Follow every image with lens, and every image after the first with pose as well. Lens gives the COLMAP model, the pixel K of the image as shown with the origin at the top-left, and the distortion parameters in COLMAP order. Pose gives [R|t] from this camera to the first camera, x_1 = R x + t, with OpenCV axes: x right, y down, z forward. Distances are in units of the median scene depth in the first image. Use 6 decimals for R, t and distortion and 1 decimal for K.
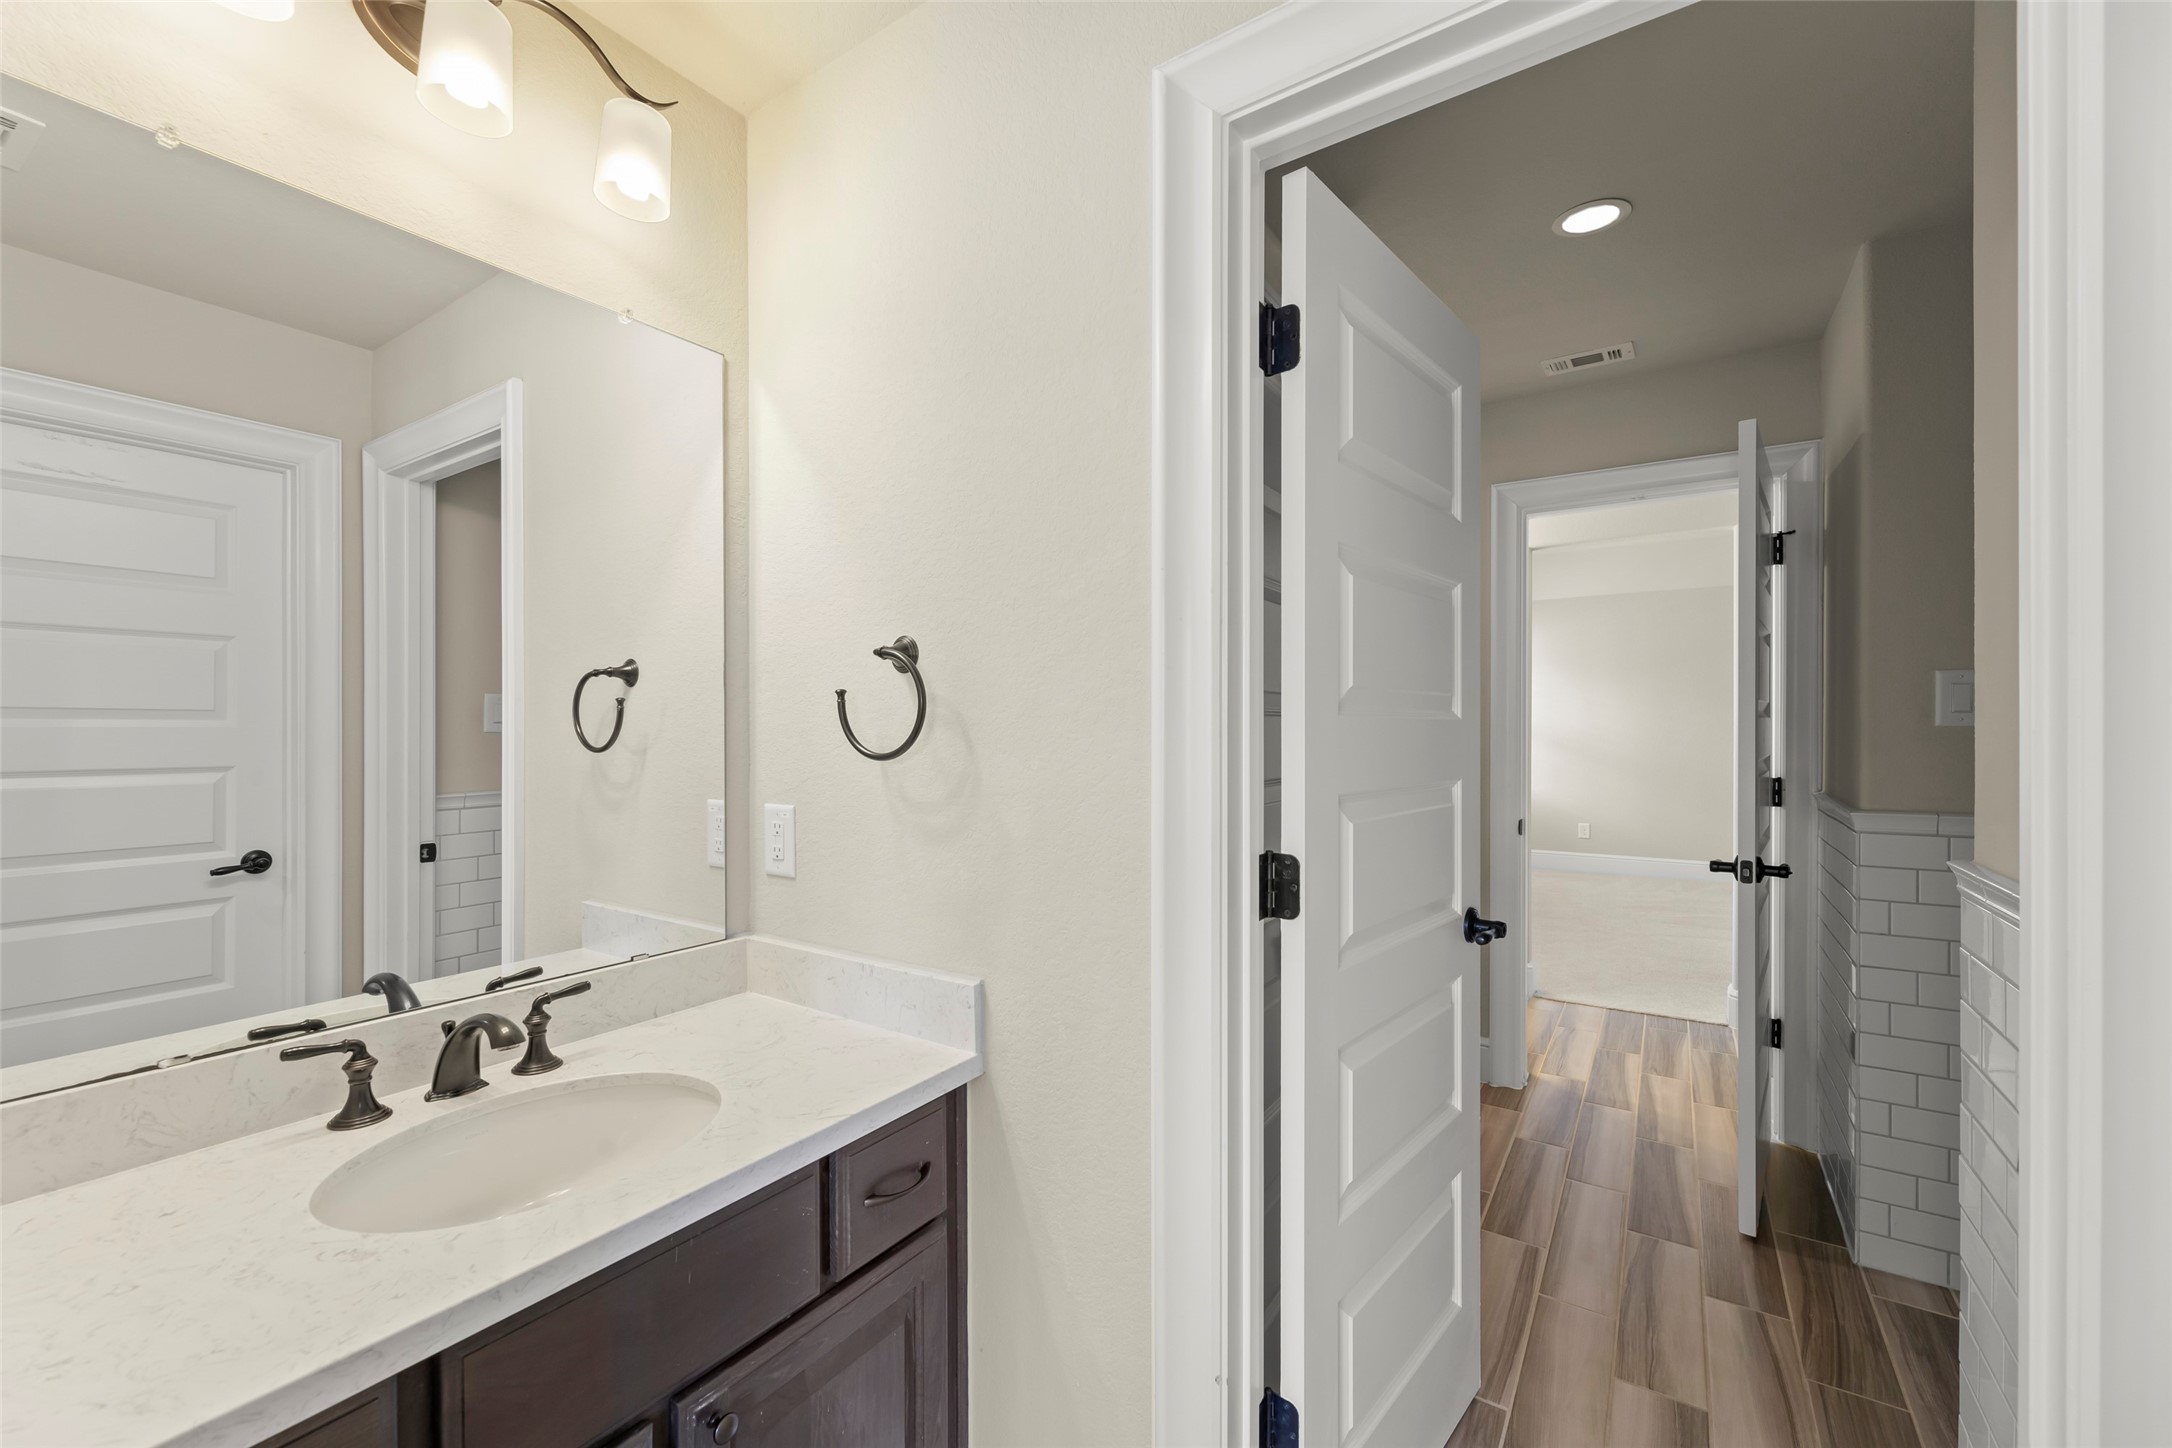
lens RADIAL K [[884.2, 0, 1084.2], [0, 884.2, 726.2], [0, 0, 1]] dist [0.001729, -0.000142]
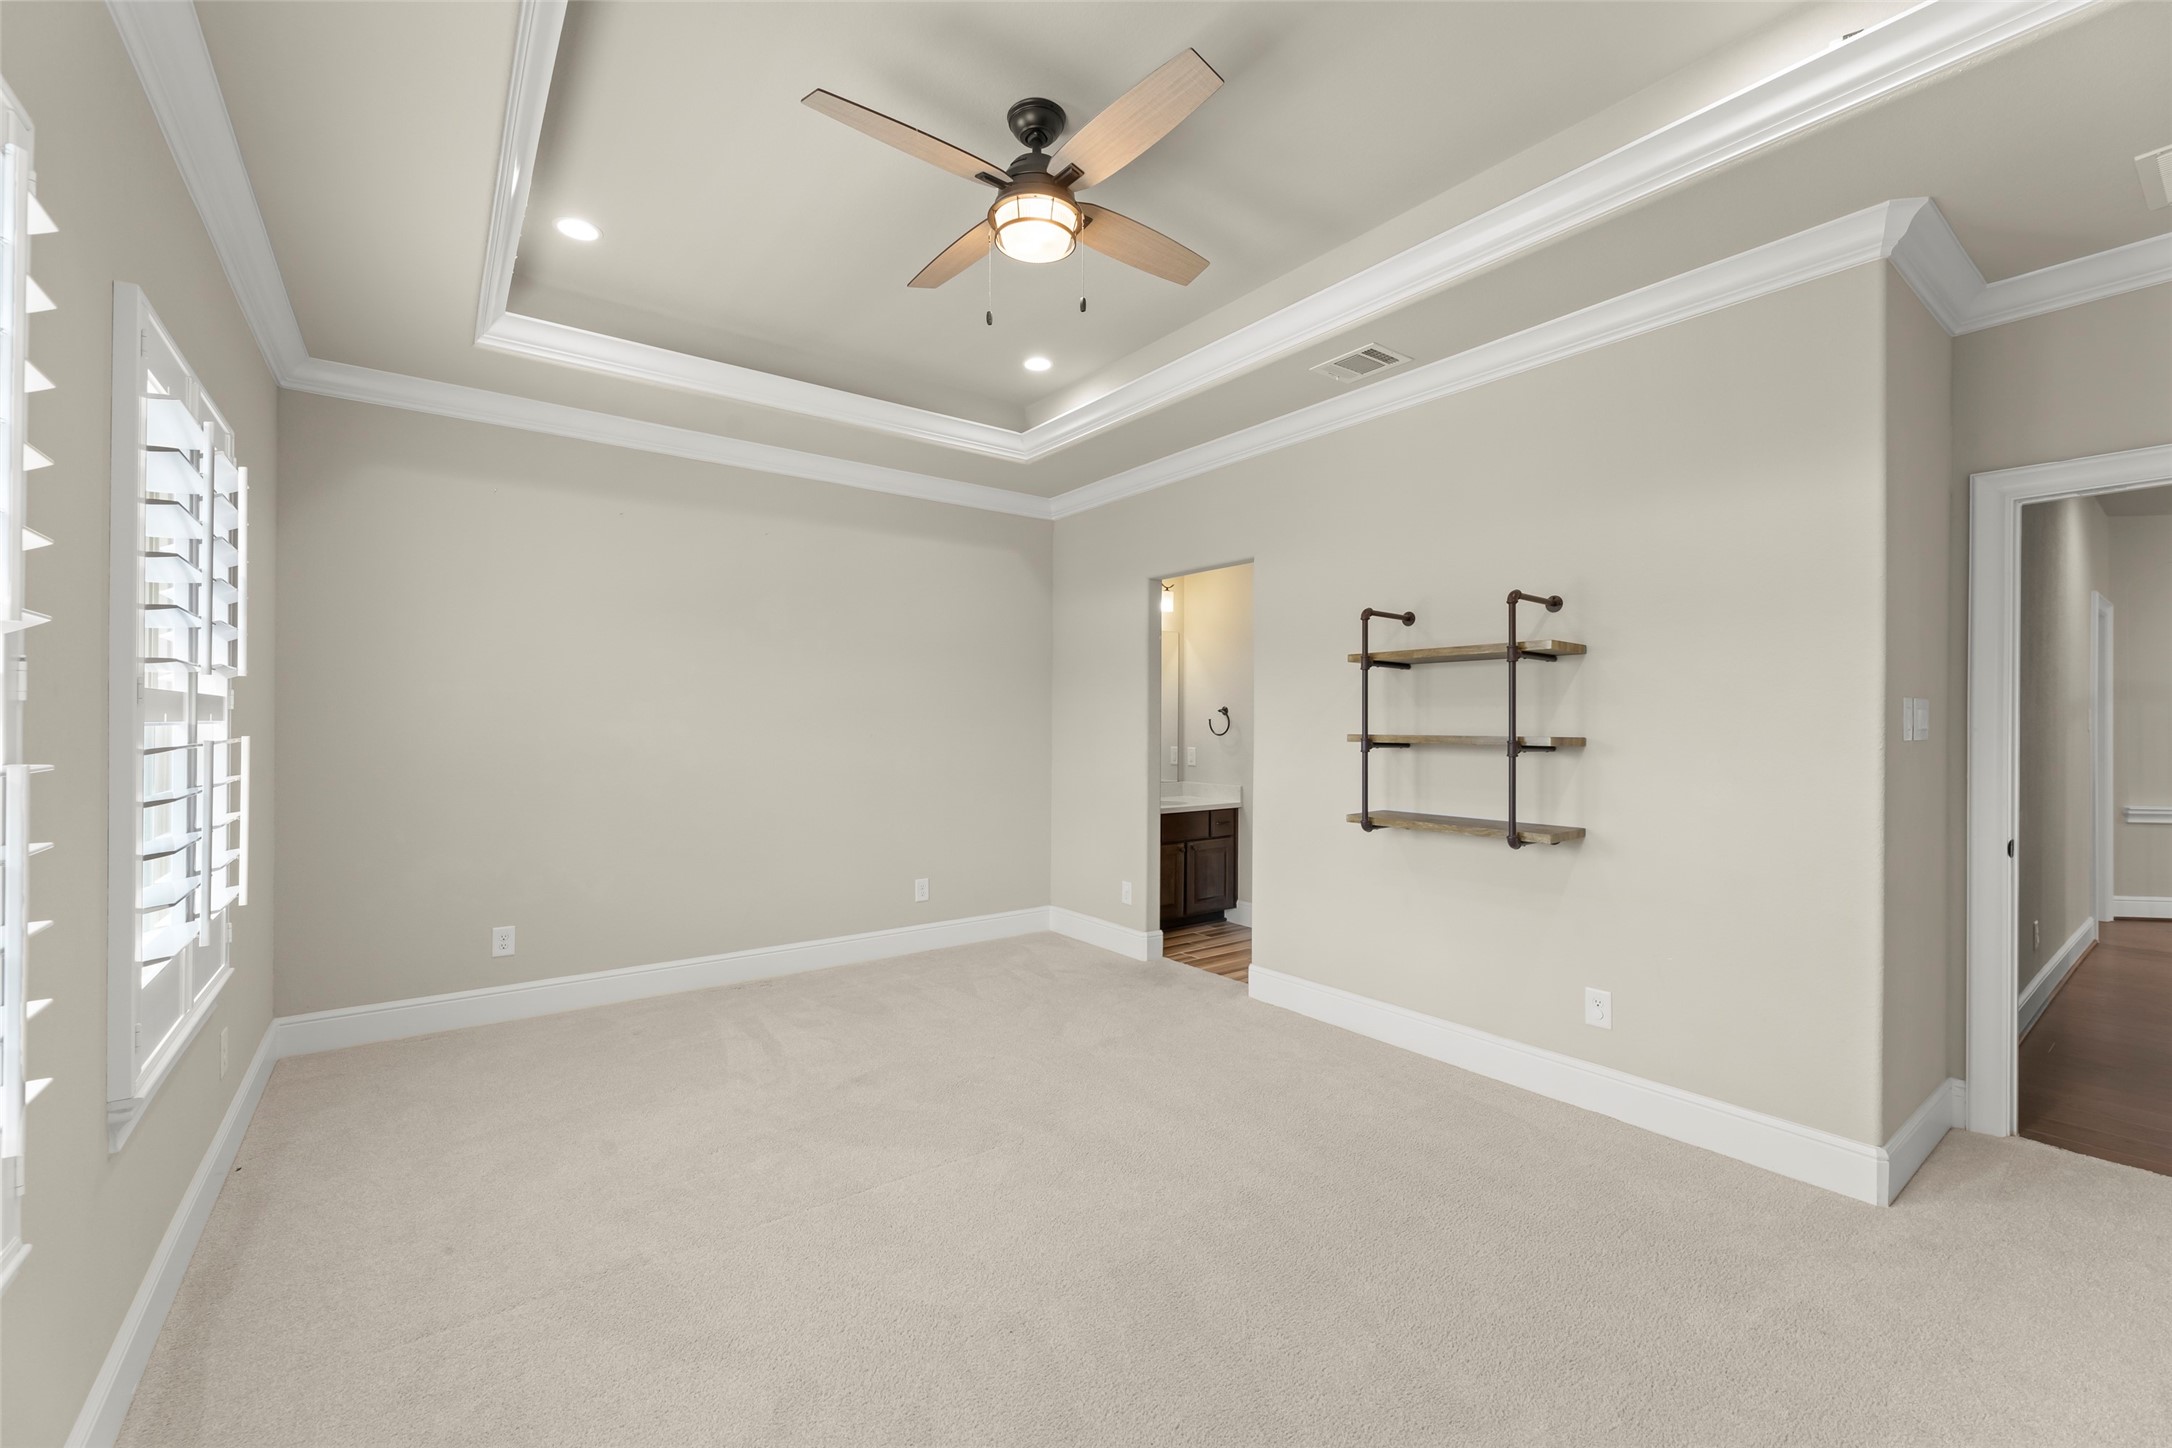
lens RADIAL K [[884.2, 0, 1083.3], [0, 884.2, 726.0], [0, 0, 1]] dist [0.001729, -0.000142]
pose [[0.943835, 0.010996, -0.330235, 0.553137], [-0.013266, 0.999901, -0.004619, 0.018810], [0.330152, 0.008741, 0.943887, -3.202745]]
